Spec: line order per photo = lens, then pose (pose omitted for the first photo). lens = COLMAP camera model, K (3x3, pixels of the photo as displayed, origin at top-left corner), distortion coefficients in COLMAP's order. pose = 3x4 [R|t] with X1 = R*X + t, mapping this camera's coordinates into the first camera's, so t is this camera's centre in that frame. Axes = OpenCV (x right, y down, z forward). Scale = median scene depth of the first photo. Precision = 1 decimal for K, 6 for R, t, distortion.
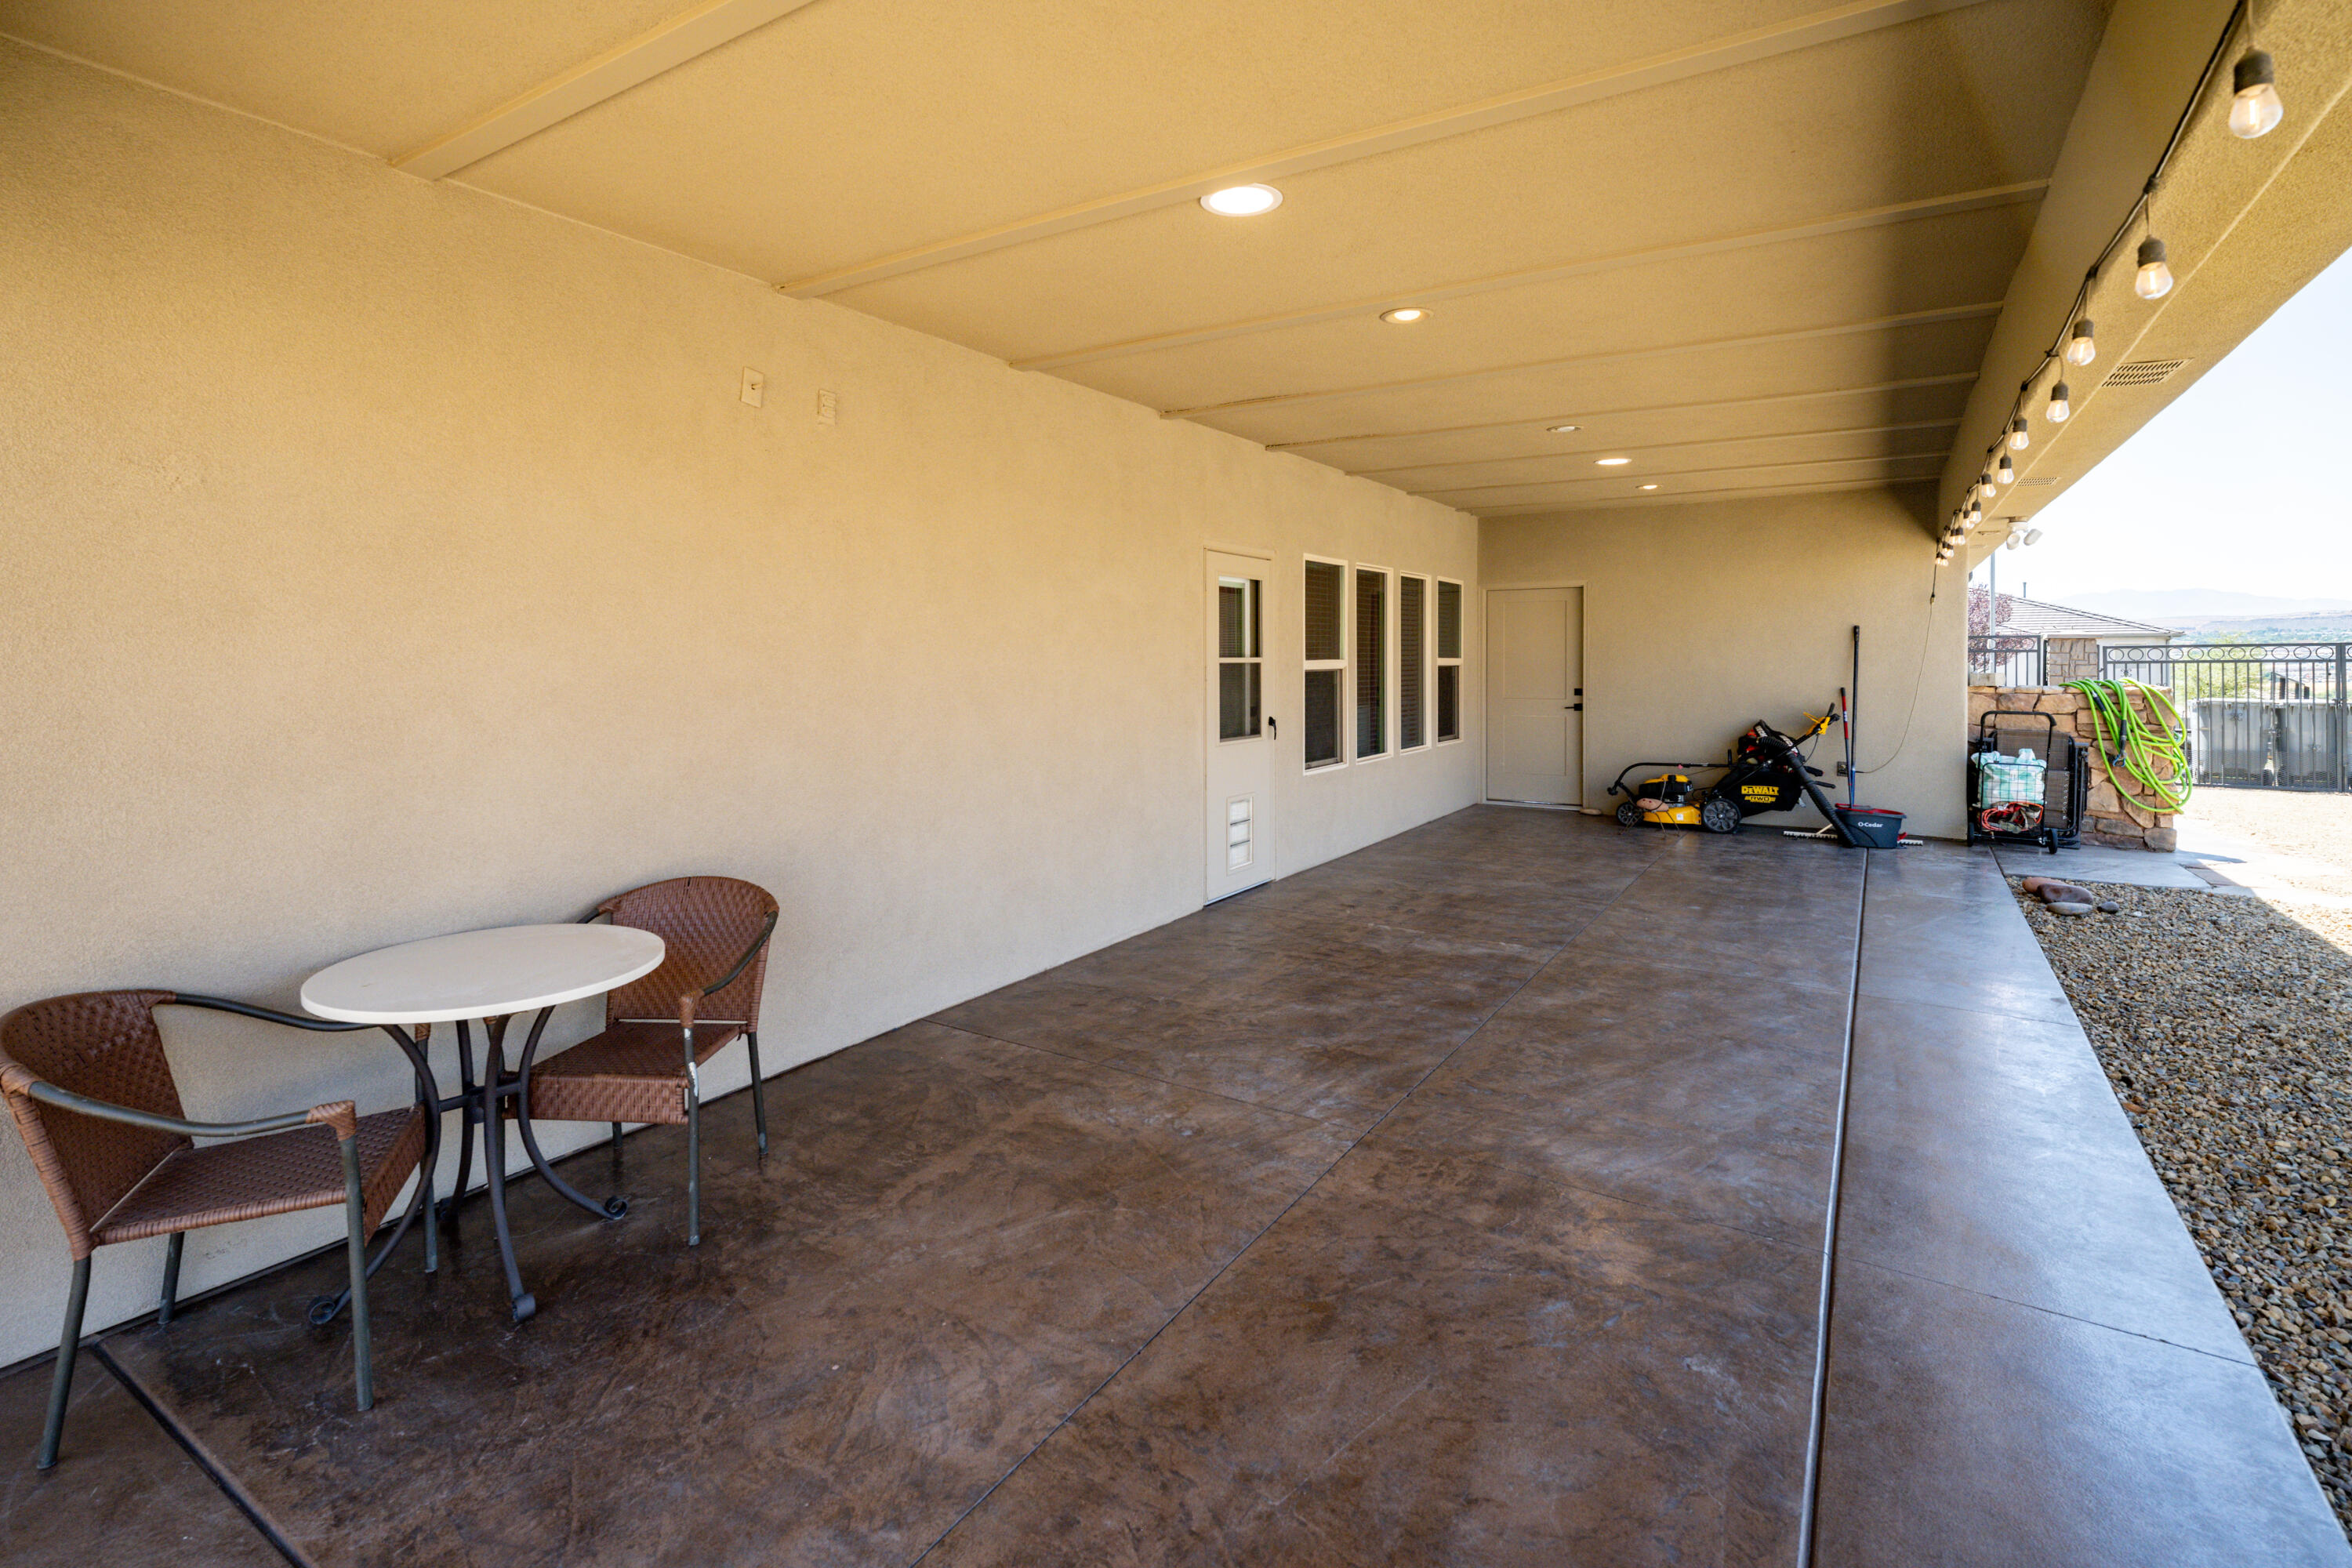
lens RADIAL K [[1093.6, 0, 1182.1], [0, 1093.6, 662.8], [0, 0, 1]] dist [0.000109, 0.000324]
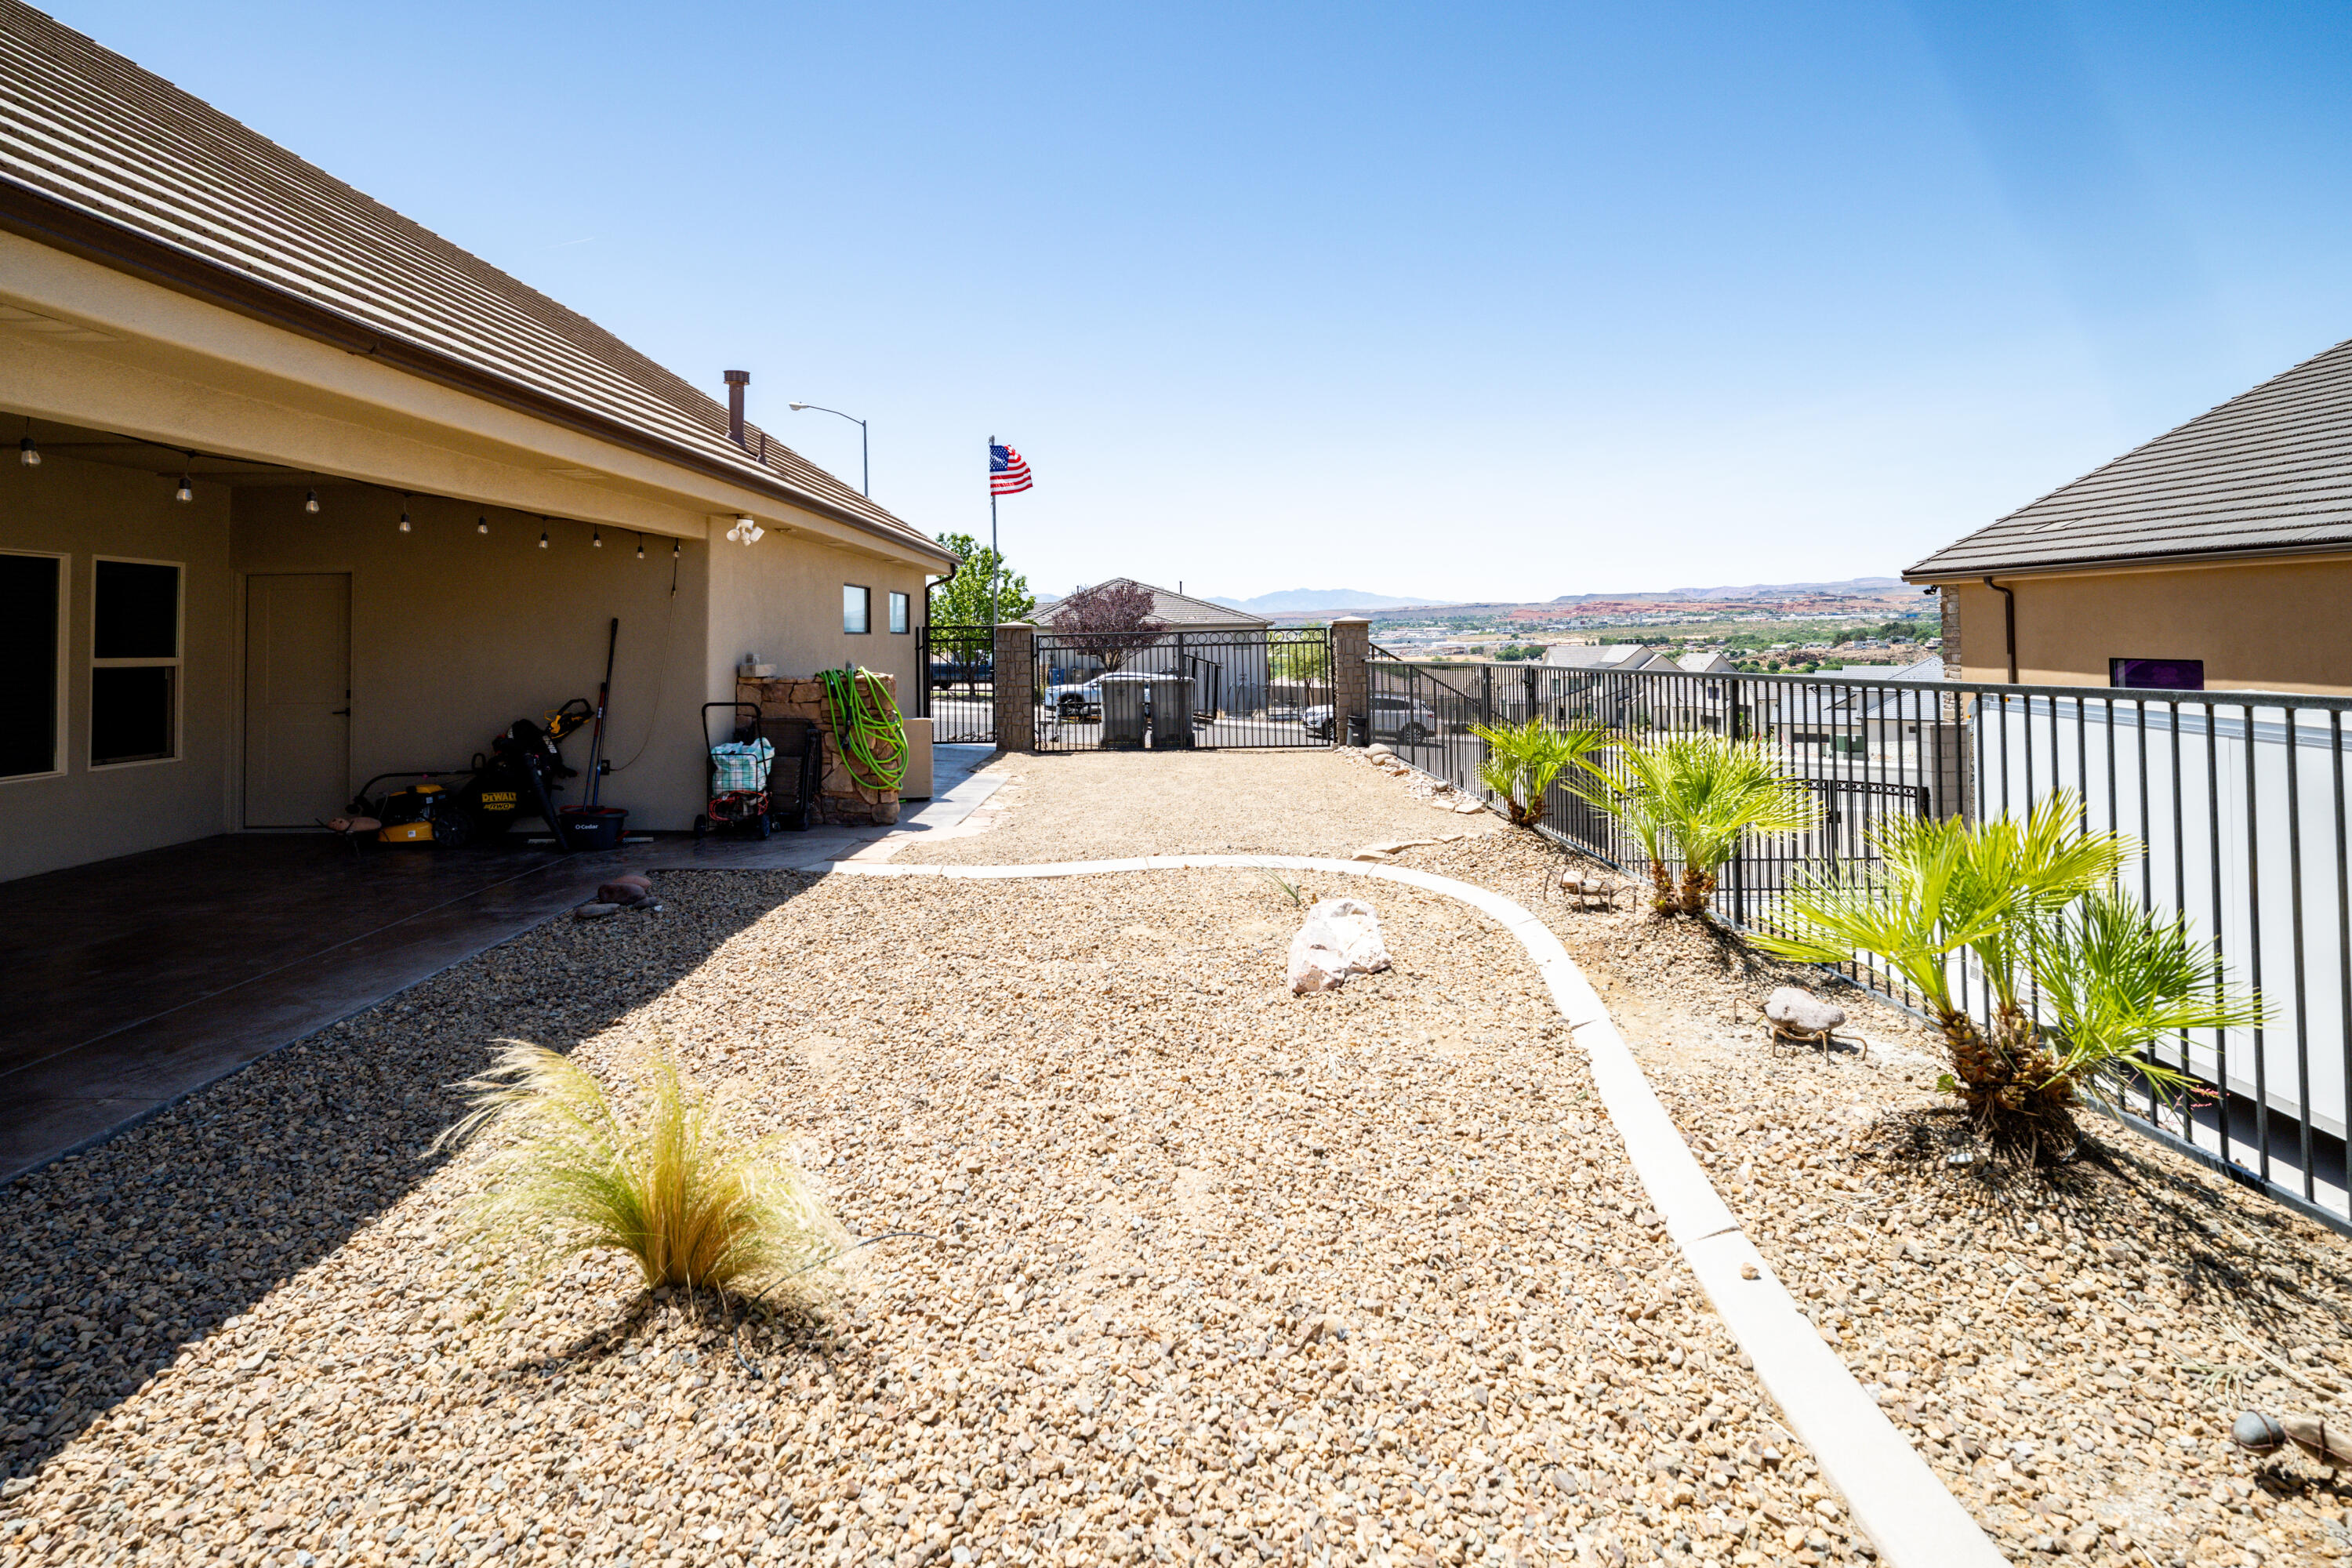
lens RADIAL K [[1075.0, 0, 1128.6], [0, 1075.0, 606.8], [0, 0, 1]] dist [0.000301, 0.000209]
pose [[0.854844, 0.006926, 0.518838, 0.523472], [0.014129, 0.999229, -0.036618, -0.002992], [-0.518692, 0.038634, 0.854088, -0.055044]]
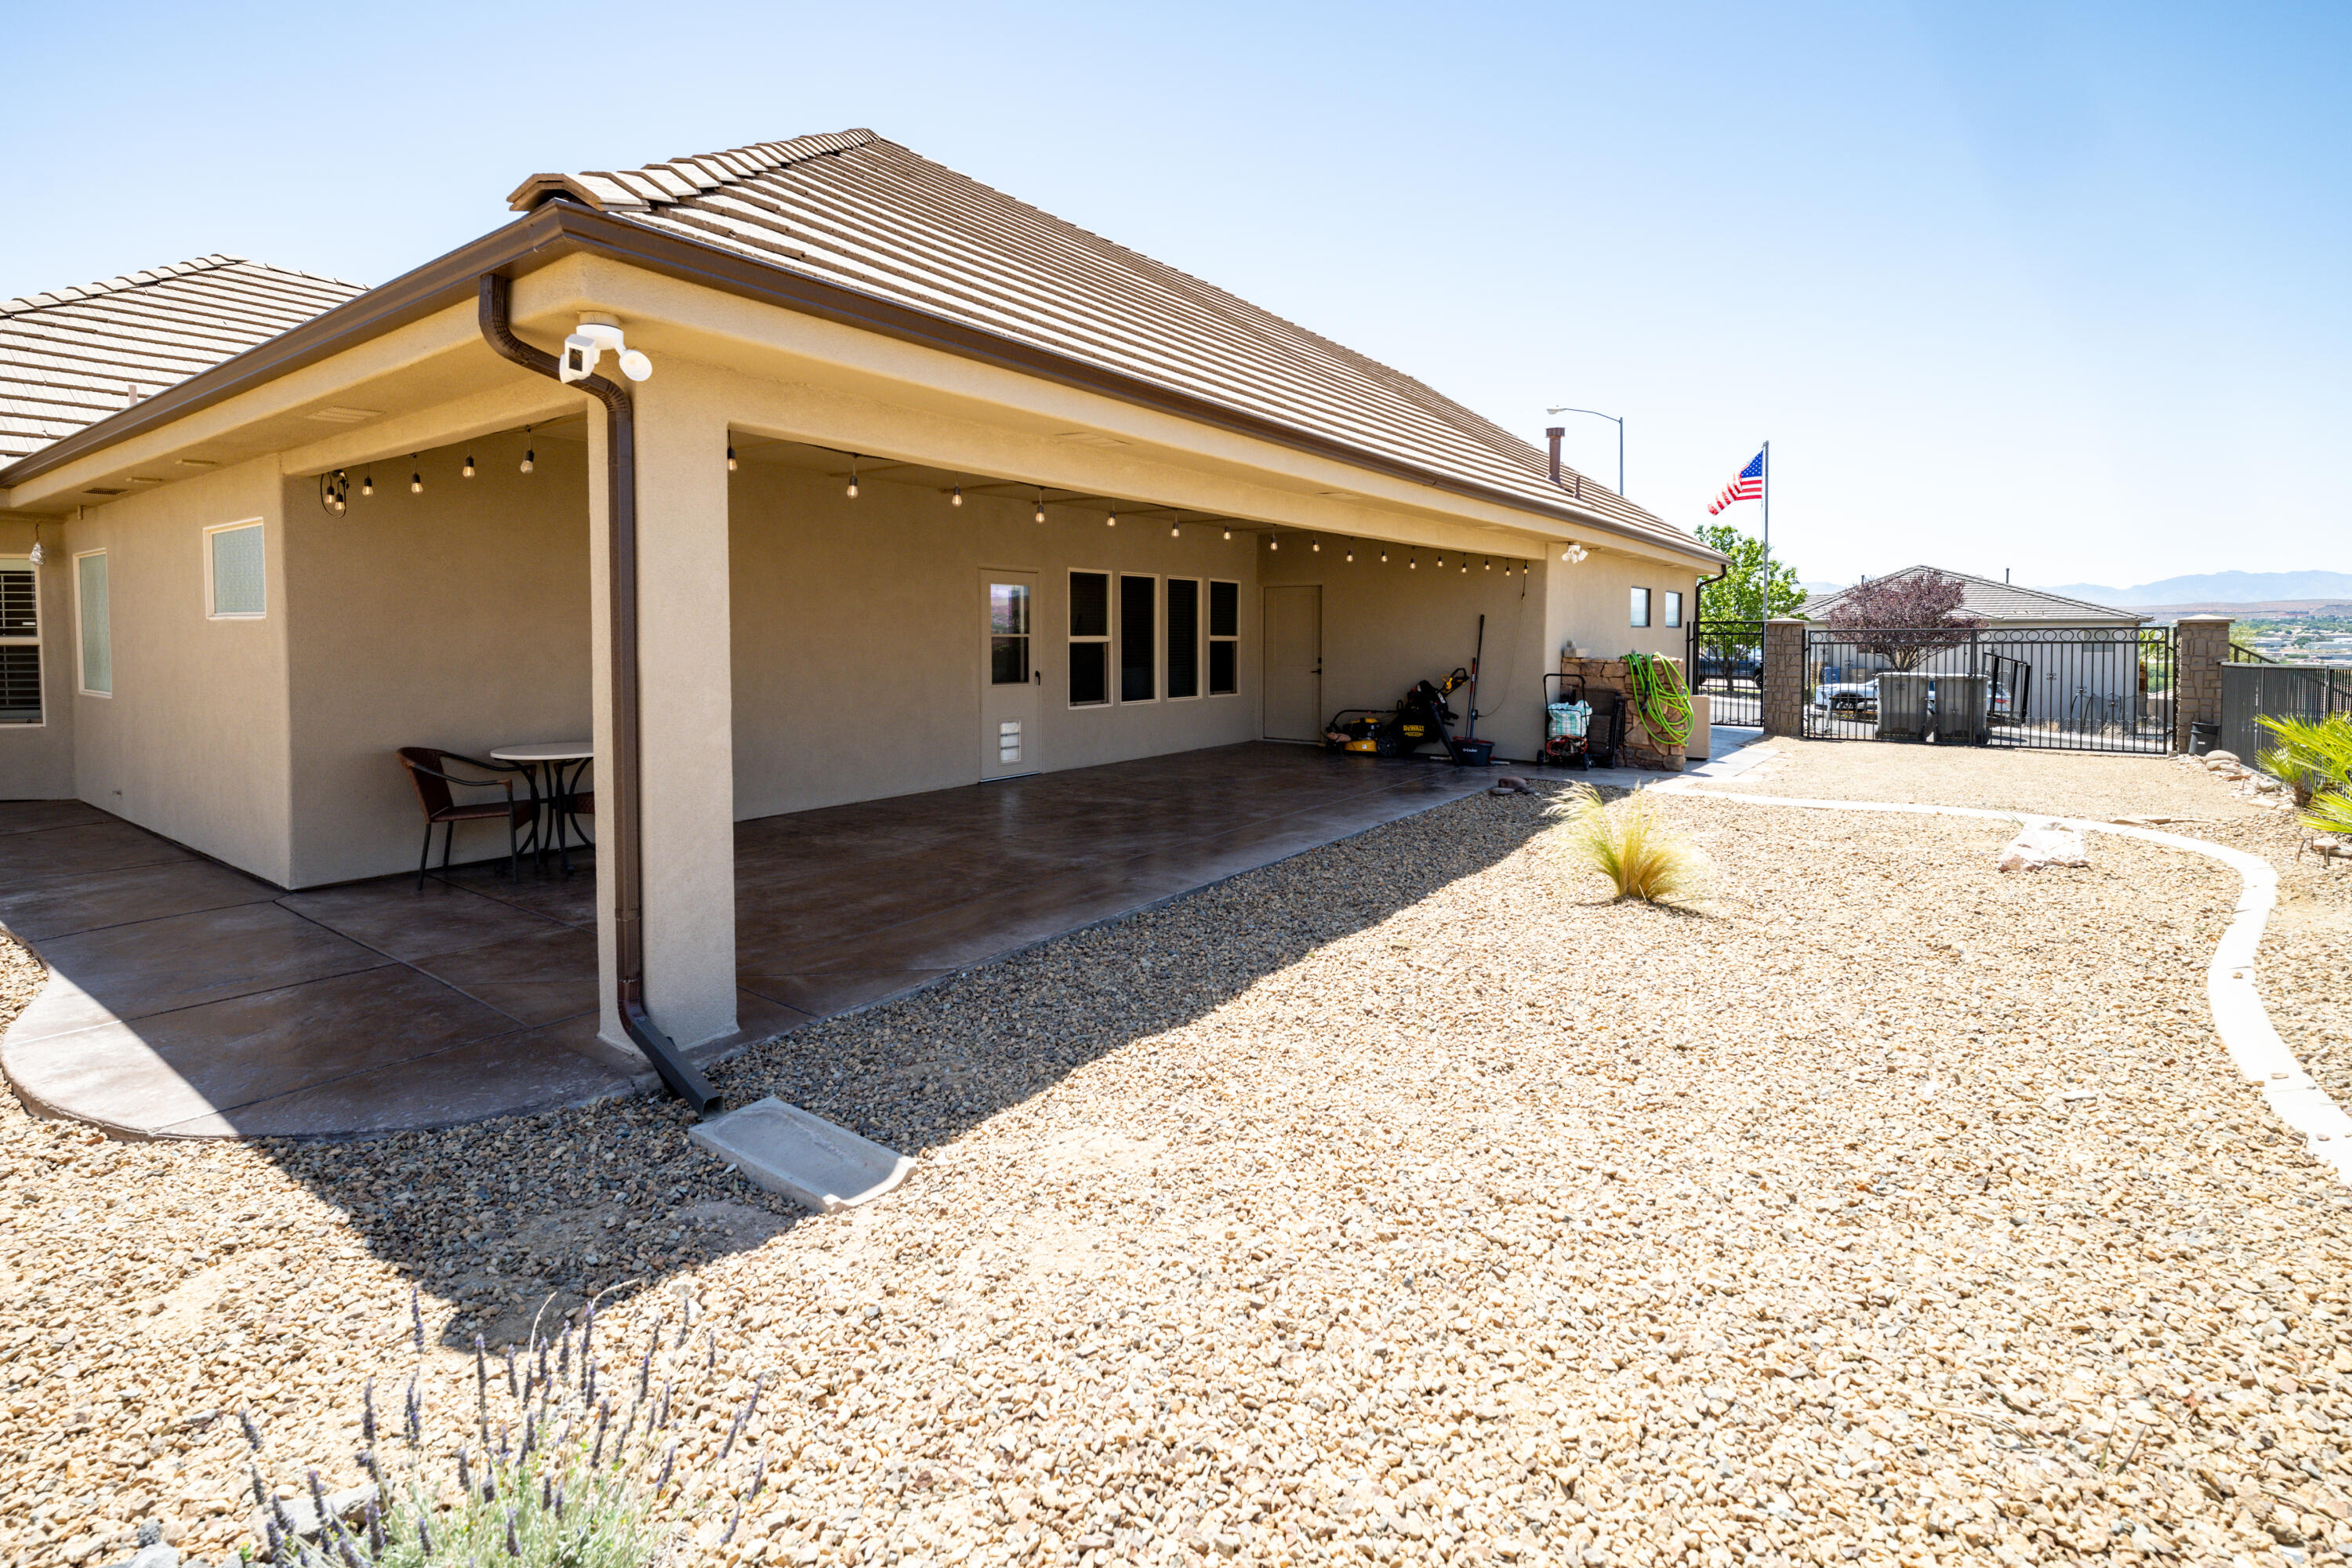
lens RADIAL K [[1093.6, 0, 1182.1], [0, 1093.6, 662.8], [0, 0, 1]] dist [0.000109, 0.000324]
pose [[0.998244, 0.008184, -0.058667, 0.314137], [-0.006999, 0.999768, 0.020371, 0.002715], [0.058820, -0.019925, 0.998070, -0.472877]]
